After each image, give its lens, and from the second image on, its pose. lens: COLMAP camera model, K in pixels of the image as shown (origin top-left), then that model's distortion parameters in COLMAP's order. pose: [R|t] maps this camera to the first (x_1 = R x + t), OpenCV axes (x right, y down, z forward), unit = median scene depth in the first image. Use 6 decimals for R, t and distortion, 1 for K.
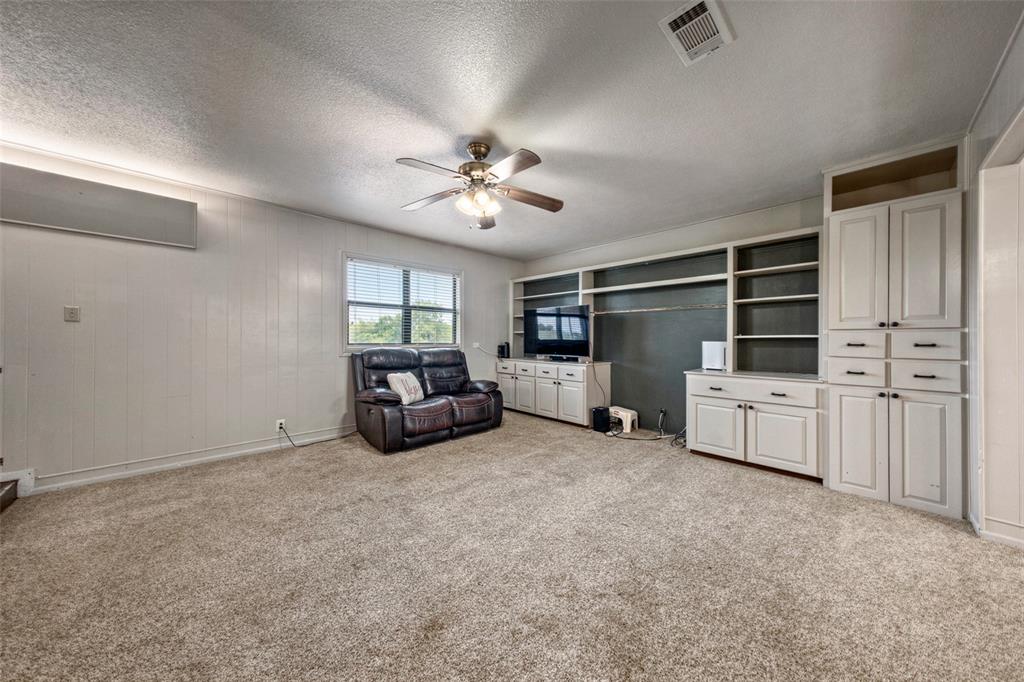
lens RADIAL K [[337.7, 0, 511.8], [0, 337.7, 338.9], [0, 0, 1]] dist [0.002656, -0.000020]
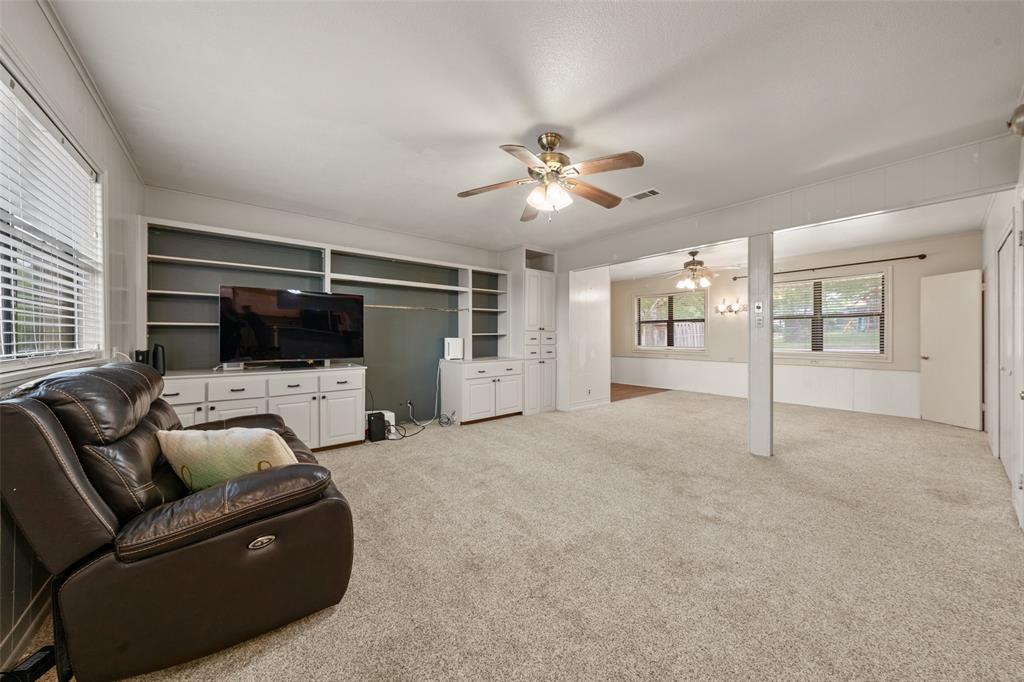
lens RADIAL K [[350.4, 0, 509.9], [0, 350.4, 341.1], [0, 0, 1]] dist [-0.000718, -0.000197]
pose [[0.084062, -0.022480, 0.996207, -0.798359], [-0.002441, 0.999738, 0.022766, -0.011656], [-0.996458, -0.004345, 0.083985, 0.738832]]
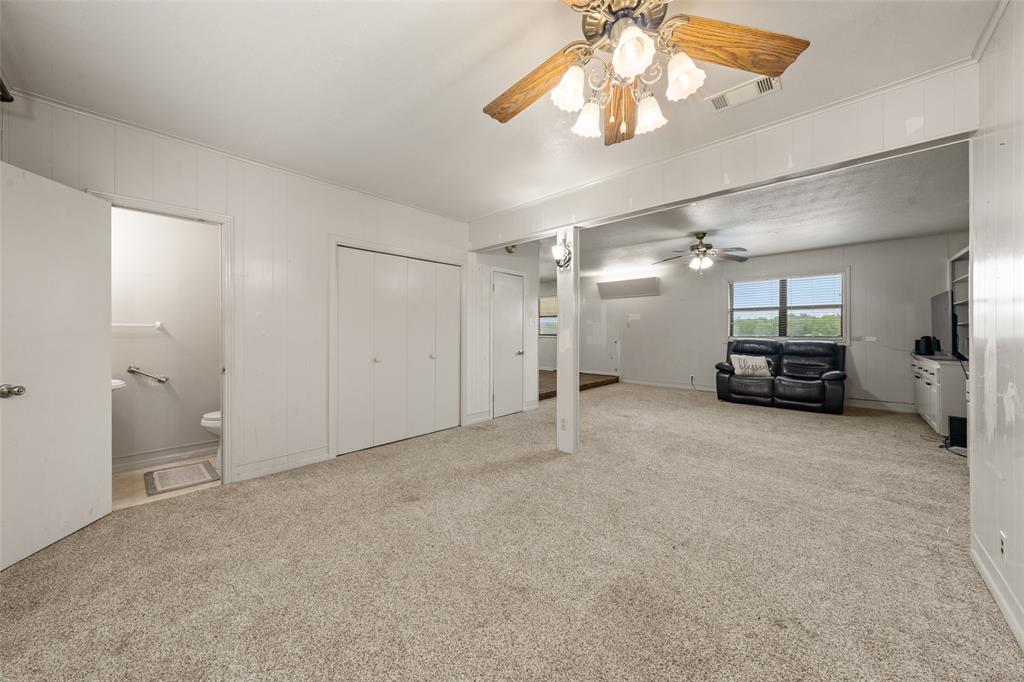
lens RADIAL K [[355.4, 0, 511.8], [0, 355.4, 334.0], [0, 0, 1]] dist [0.000241, 0.000002]
pose [[0.052922, 0.000258, -0.998599, 1.352748], [0.004531, 0.999990, 0.000498, -0.001503], [0.998588, -0.004551, 0.052920, -0.149795]]
